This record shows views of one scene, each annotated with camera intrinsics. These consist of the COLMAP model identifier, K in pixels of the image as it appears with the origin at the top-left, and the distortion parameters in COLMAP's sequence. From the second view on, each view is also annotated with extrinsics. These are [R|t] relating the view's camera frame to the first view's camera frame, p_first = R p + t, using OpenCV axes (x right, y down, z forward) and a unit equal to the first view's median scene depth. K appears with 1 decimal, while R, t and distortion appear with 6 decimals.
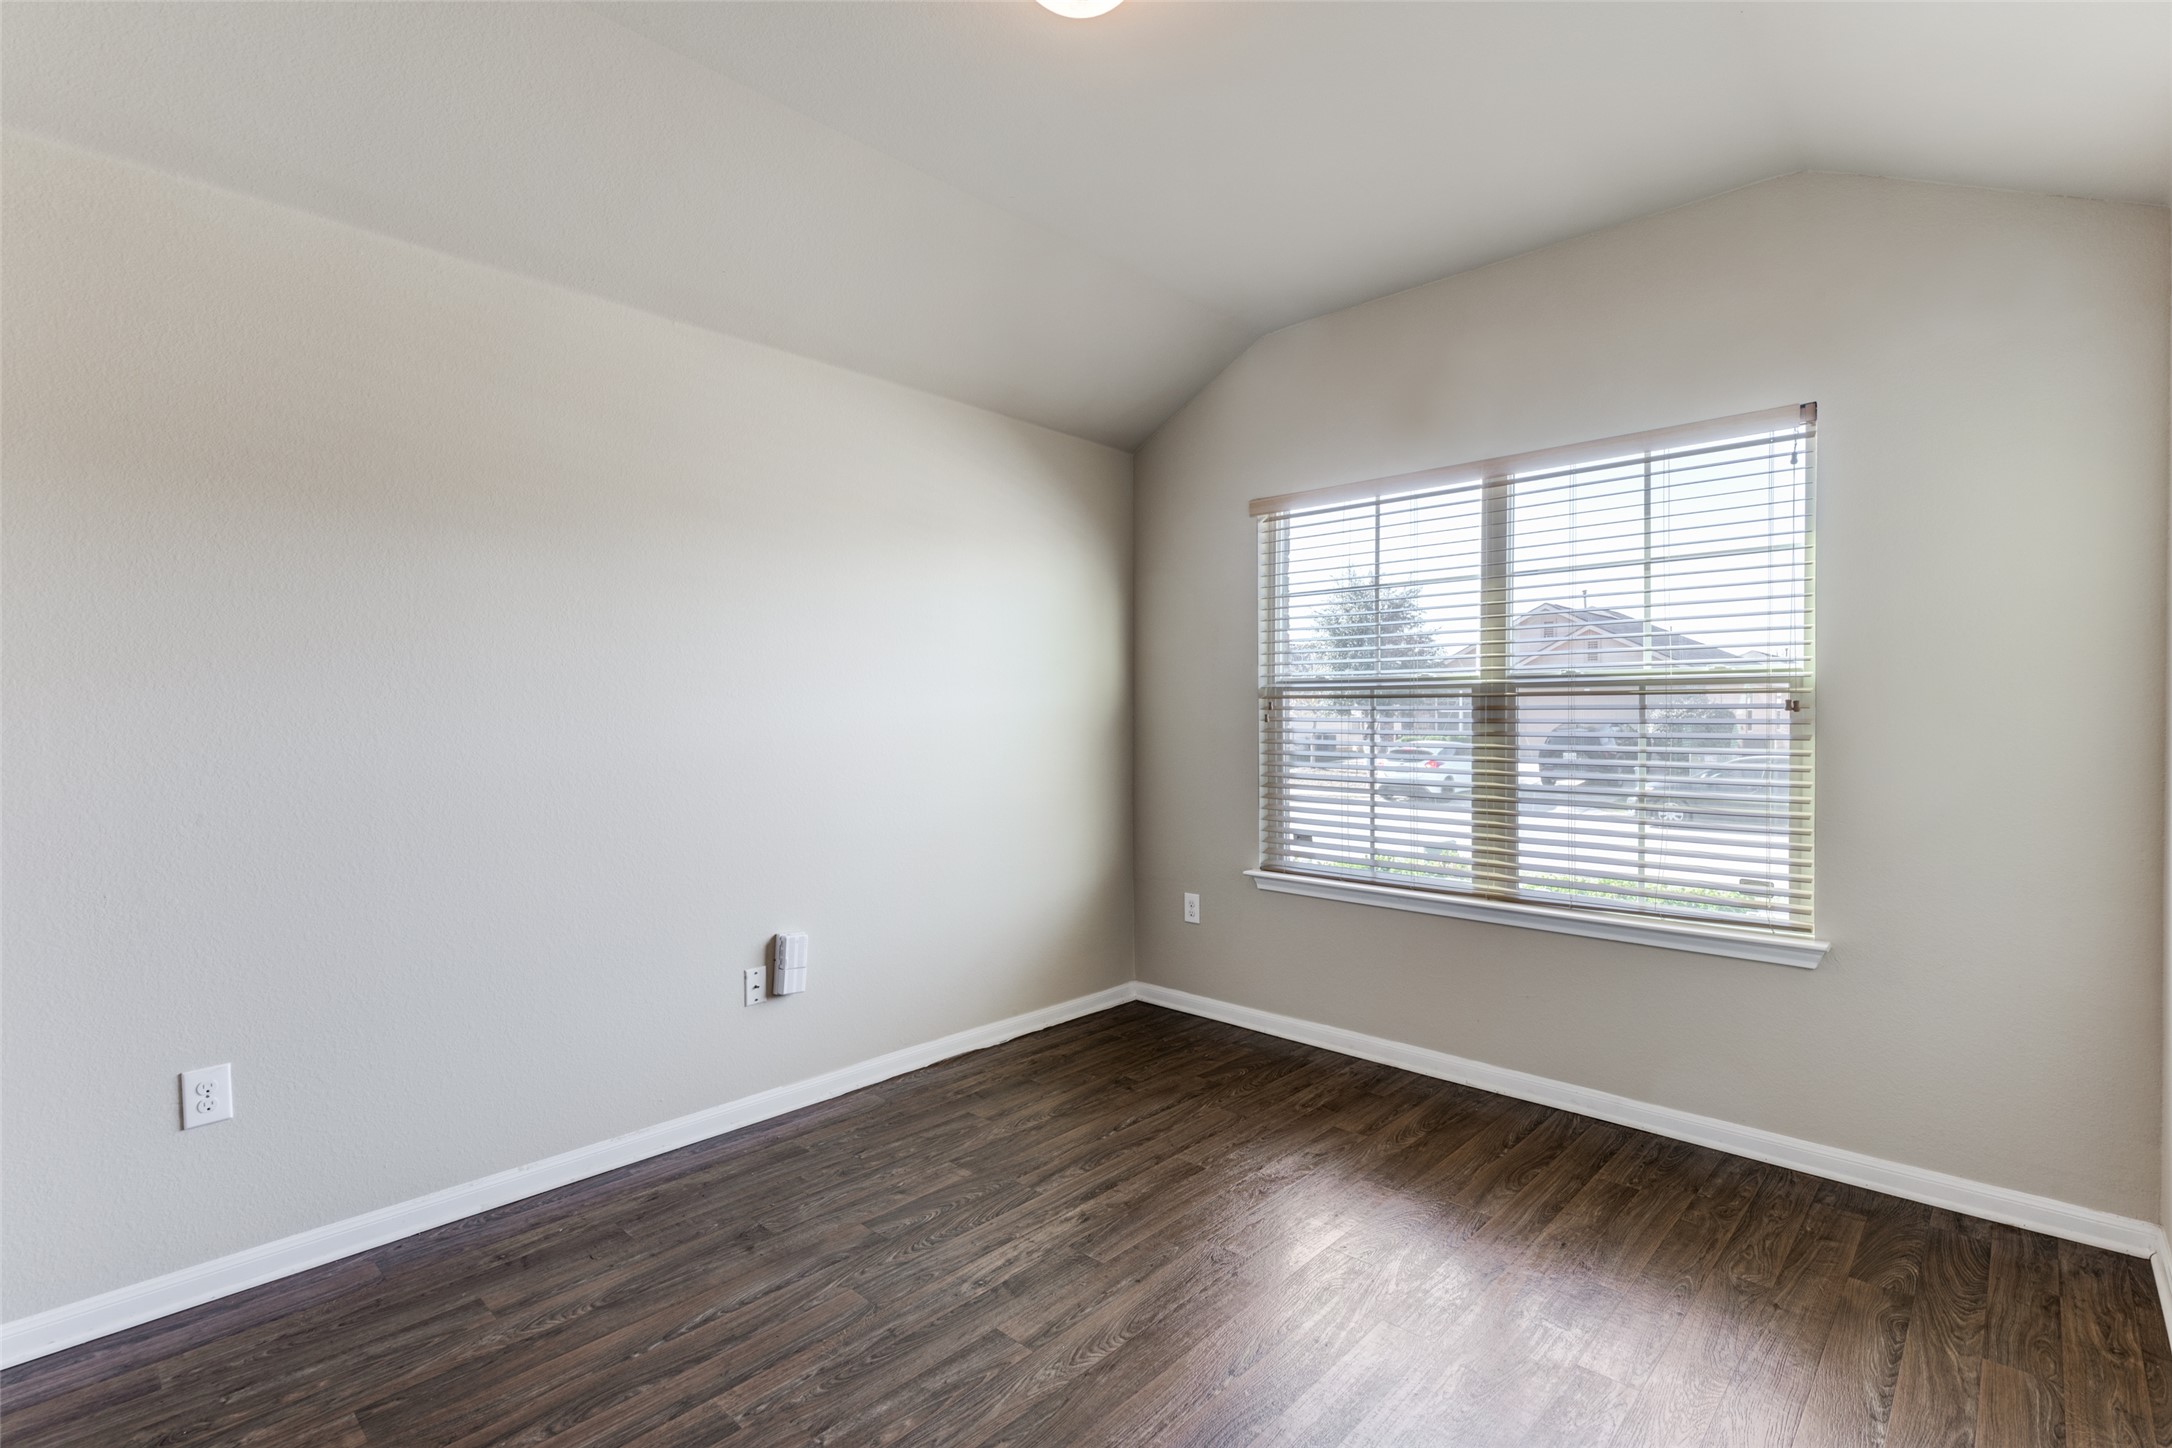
lens RADIAL K [[980.0, 0, 1087.0], [0, 980.0, 723.4], [0, 0, 1]] dist [0.006922, -0.001172]
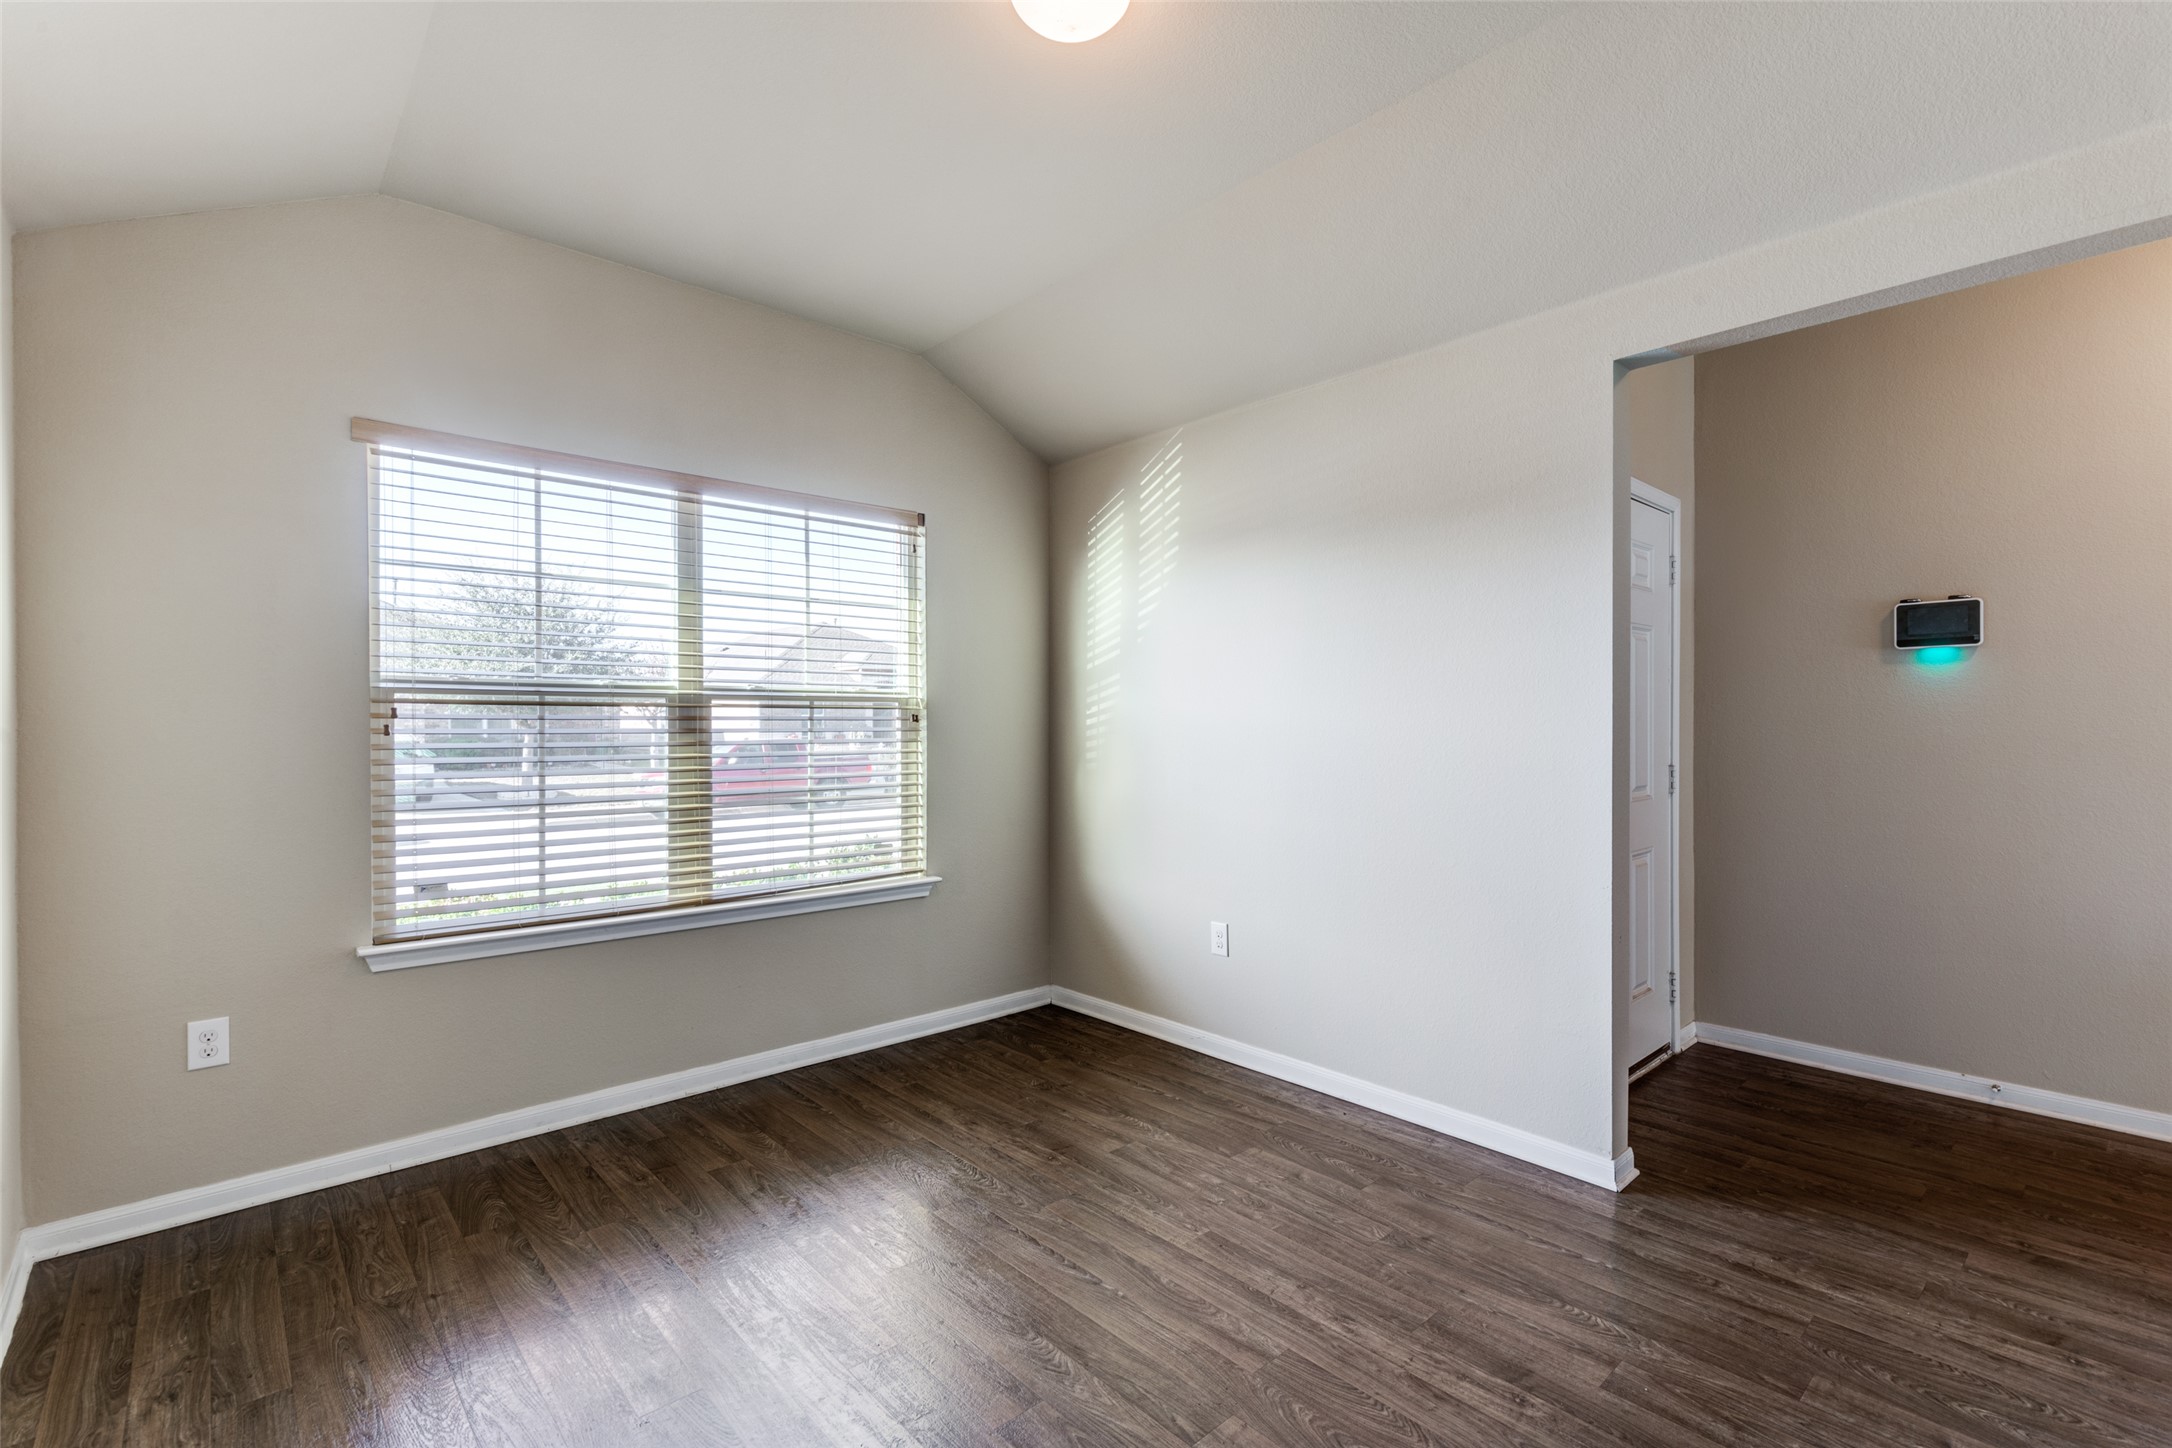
lens RADIAL K [[980.0, 0, 1071.4], [0, 980.0, 734.0], [0, 0, 1]] dist [0.006922, -0.001172]
pose [[0.095024, -0.010352, 0.995421, -0.574490], [0.008429, 0.999918, 0.009595, -0.006343], [-0.995439, 0.007479, 0.095104, 0.517150]]
